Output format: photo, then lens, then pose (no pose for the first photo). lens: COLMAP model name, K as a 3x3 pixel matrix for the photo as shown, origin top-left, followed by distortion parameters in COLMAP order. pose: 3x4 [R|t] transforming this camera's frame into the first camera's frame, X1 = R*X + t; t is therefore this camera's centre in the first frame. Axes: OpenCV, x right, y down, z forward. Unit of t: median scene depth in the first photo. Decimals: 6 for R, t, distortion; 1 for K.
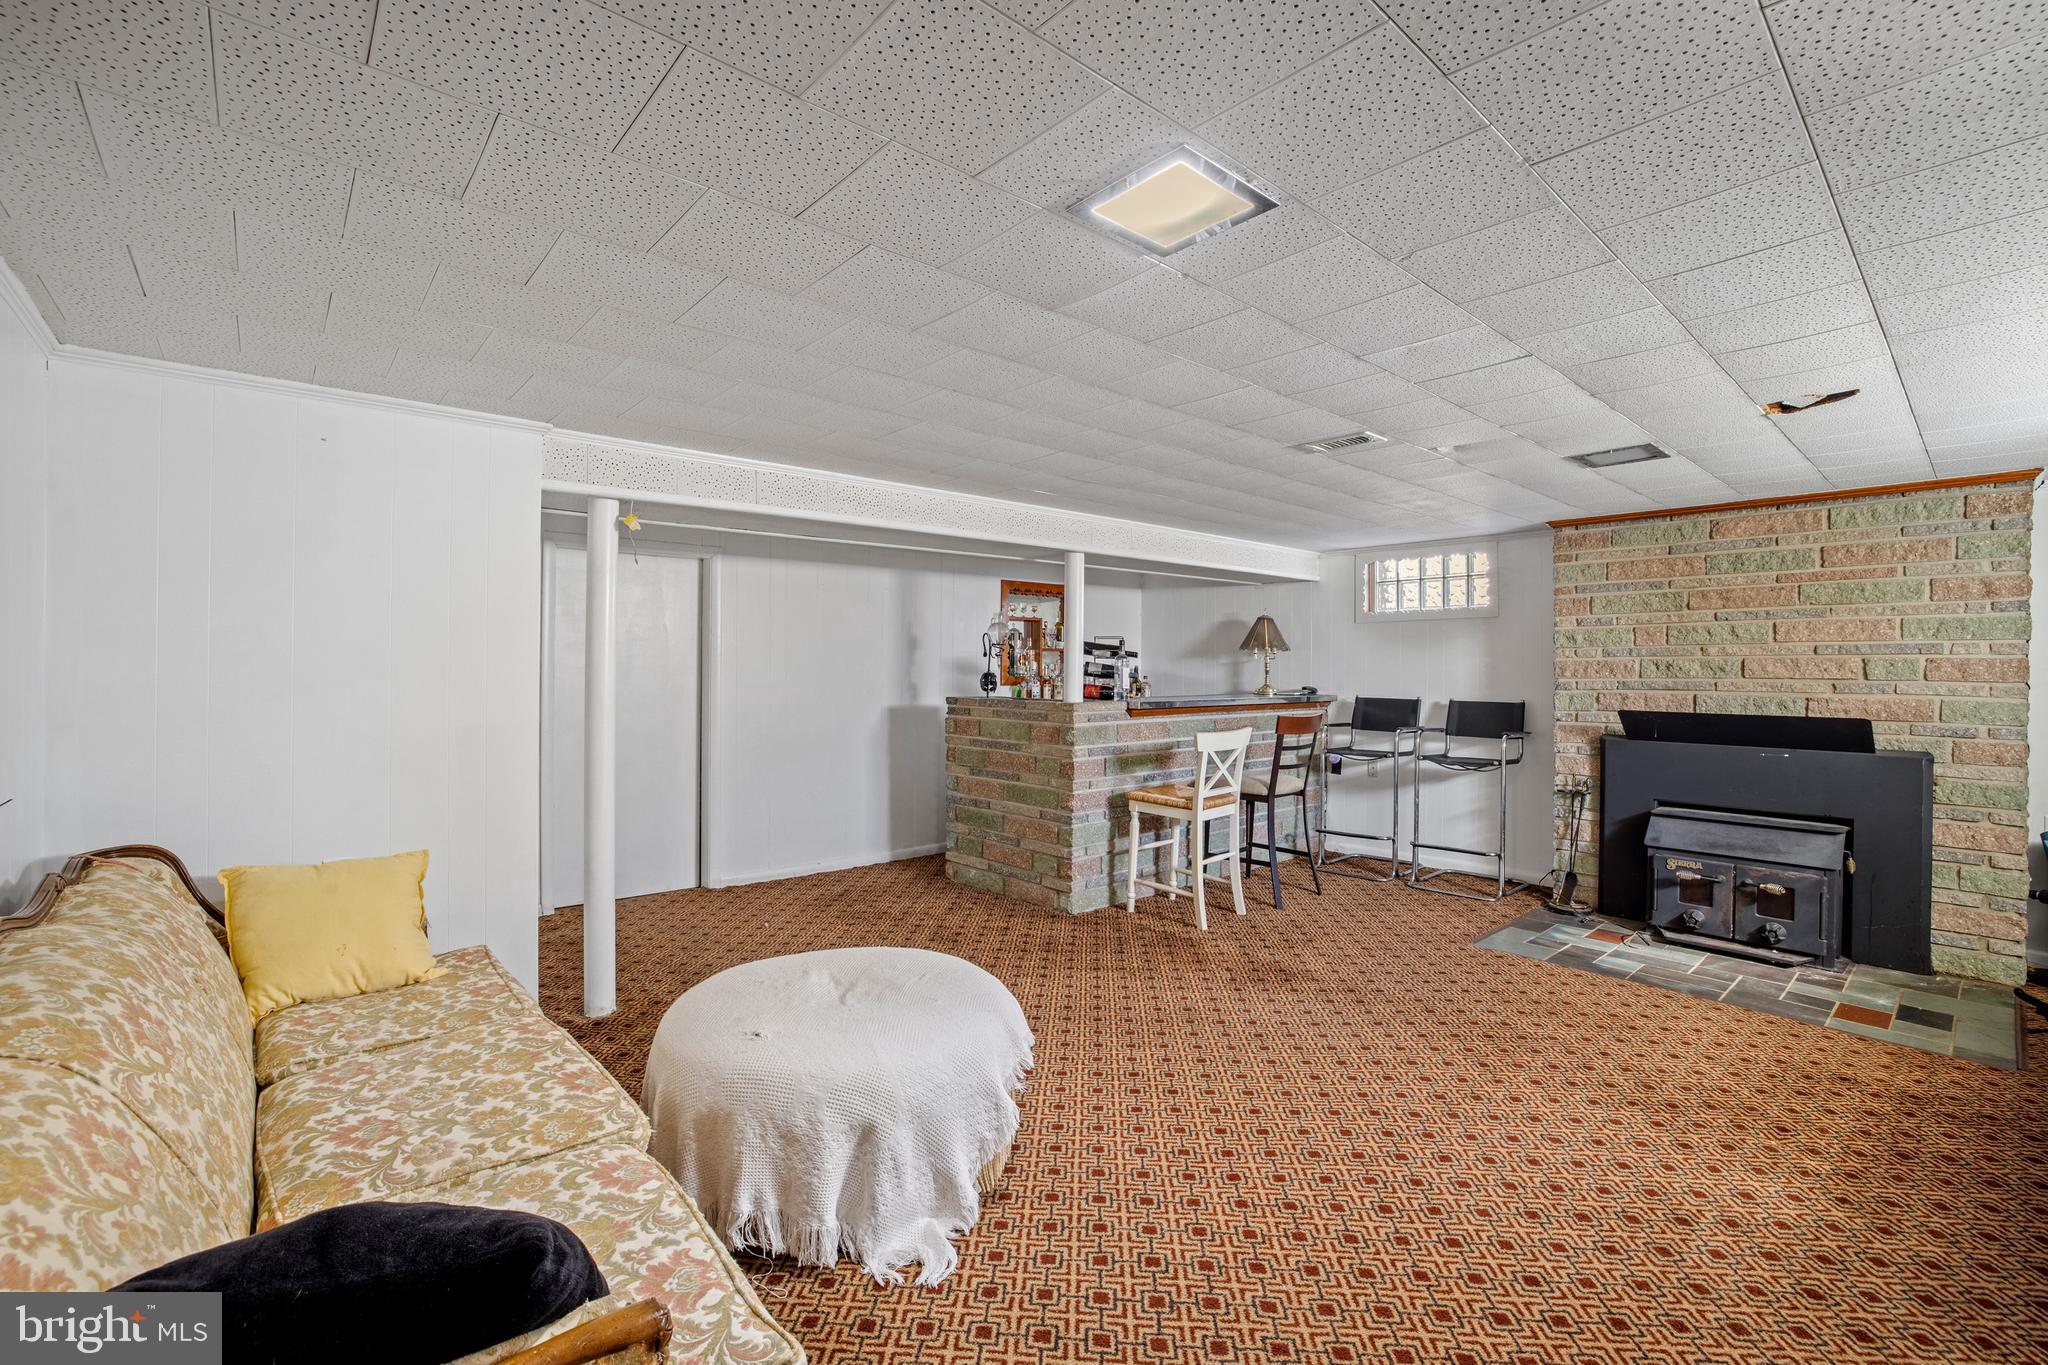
lens RADIAL K [[884.8, 0, 1024.8], [0, 884.8, 668.3], [0, 0, 1]] dist [-0.035390, 0.006551]
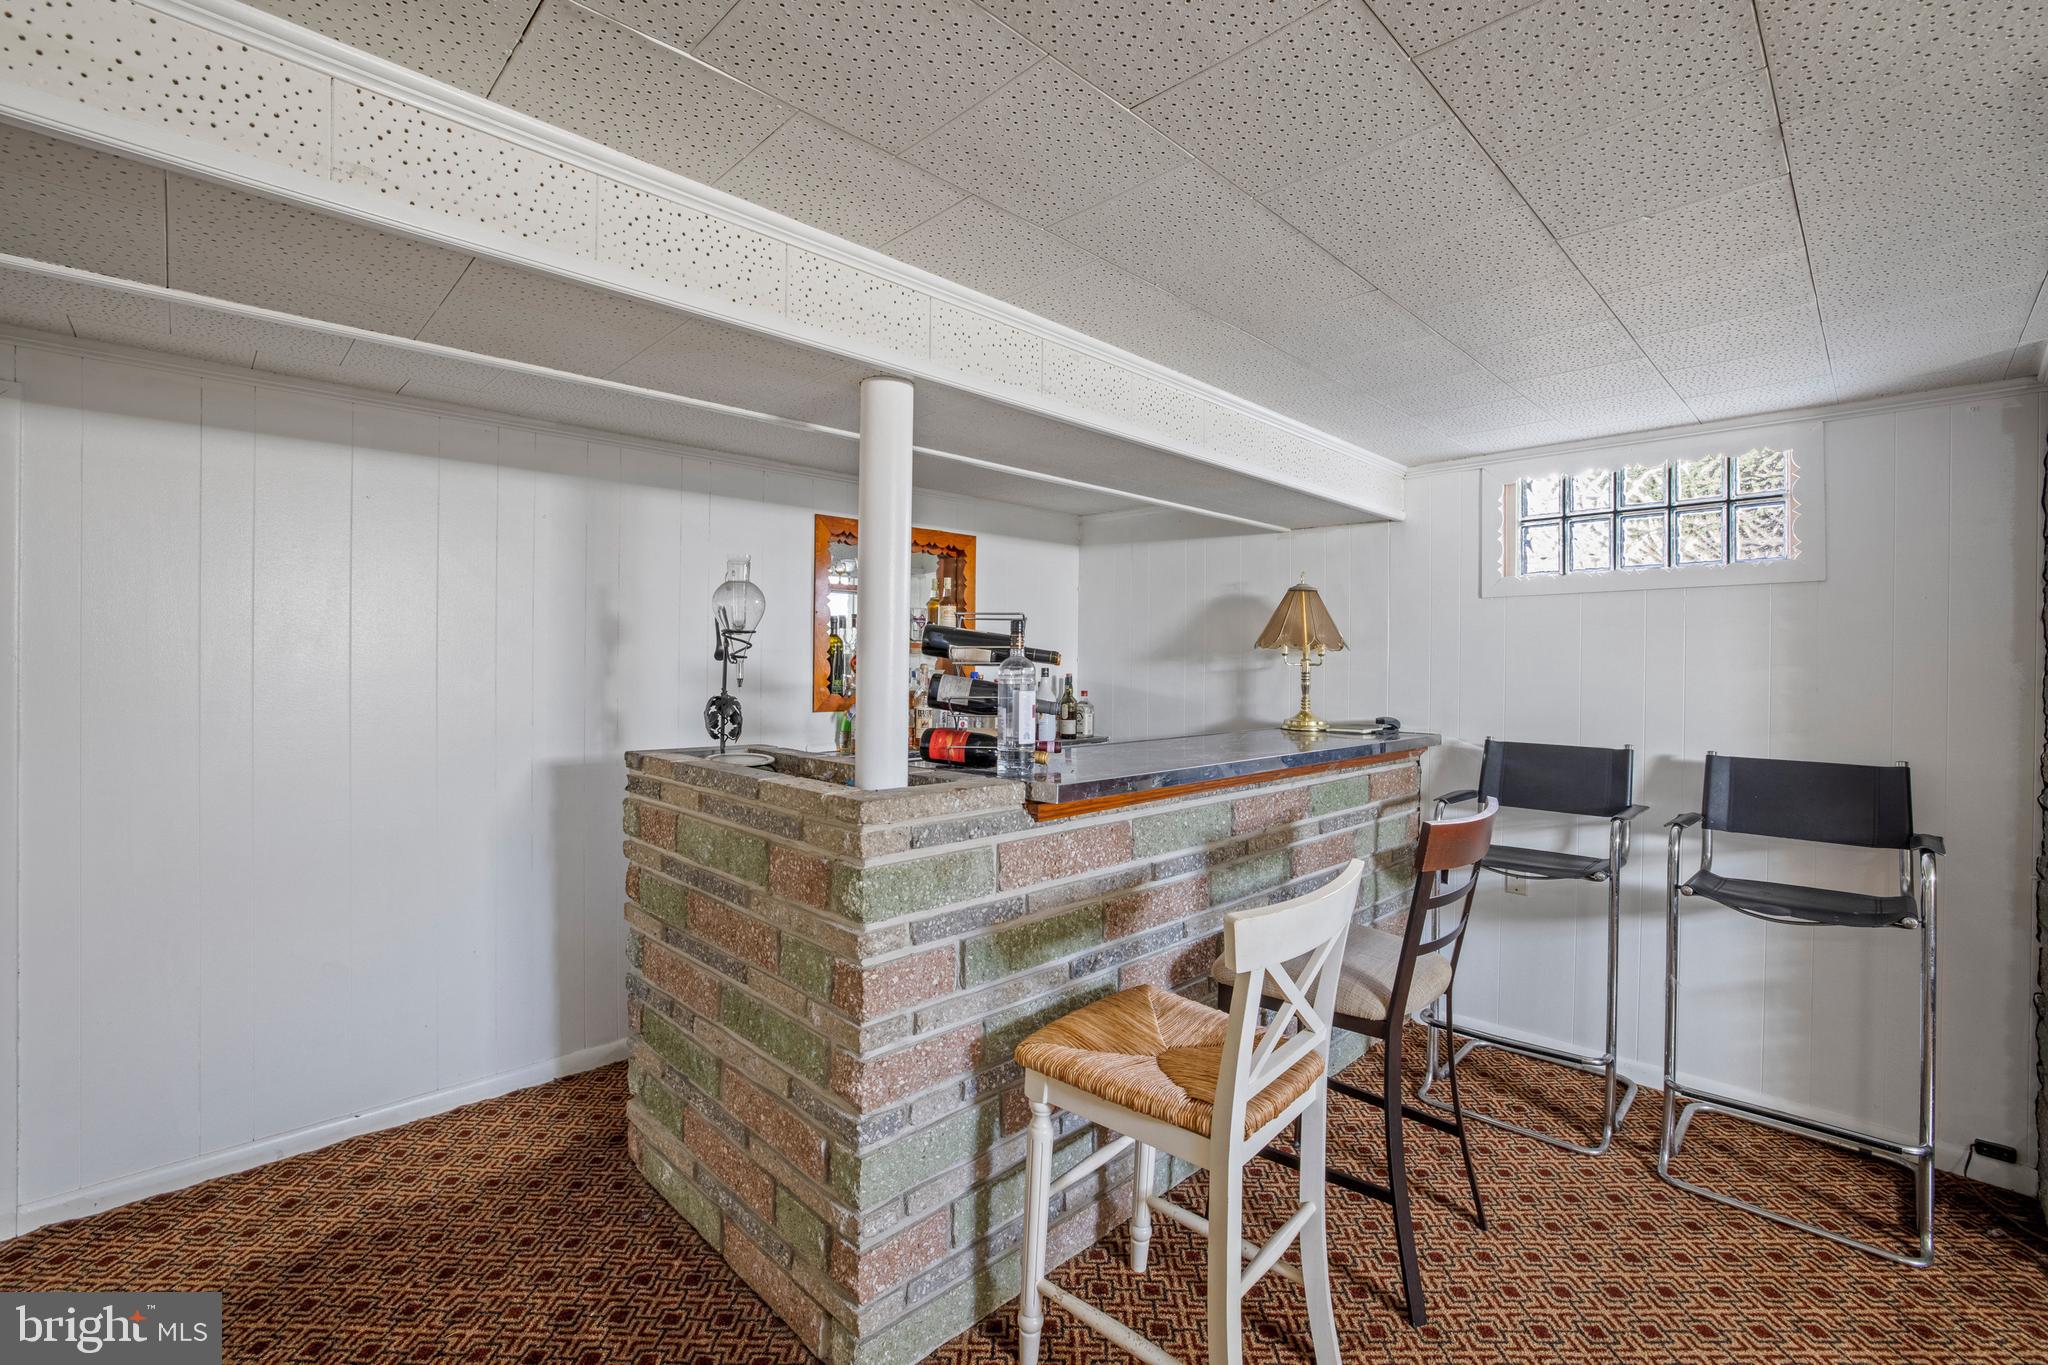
lens RADIAL K [[884.8, 0, 1019.6], [0, 884.8, 674.2], [0, 0, 1]] dist [-0.035390, 0.006551]
pose [[0.998510, 0.004118, 0.054408, 0.087936], [-0.004574, 0.999955, 0.008260, -0.010852], [-0.054372, -0.008497, 0.998485, 0.592307]]
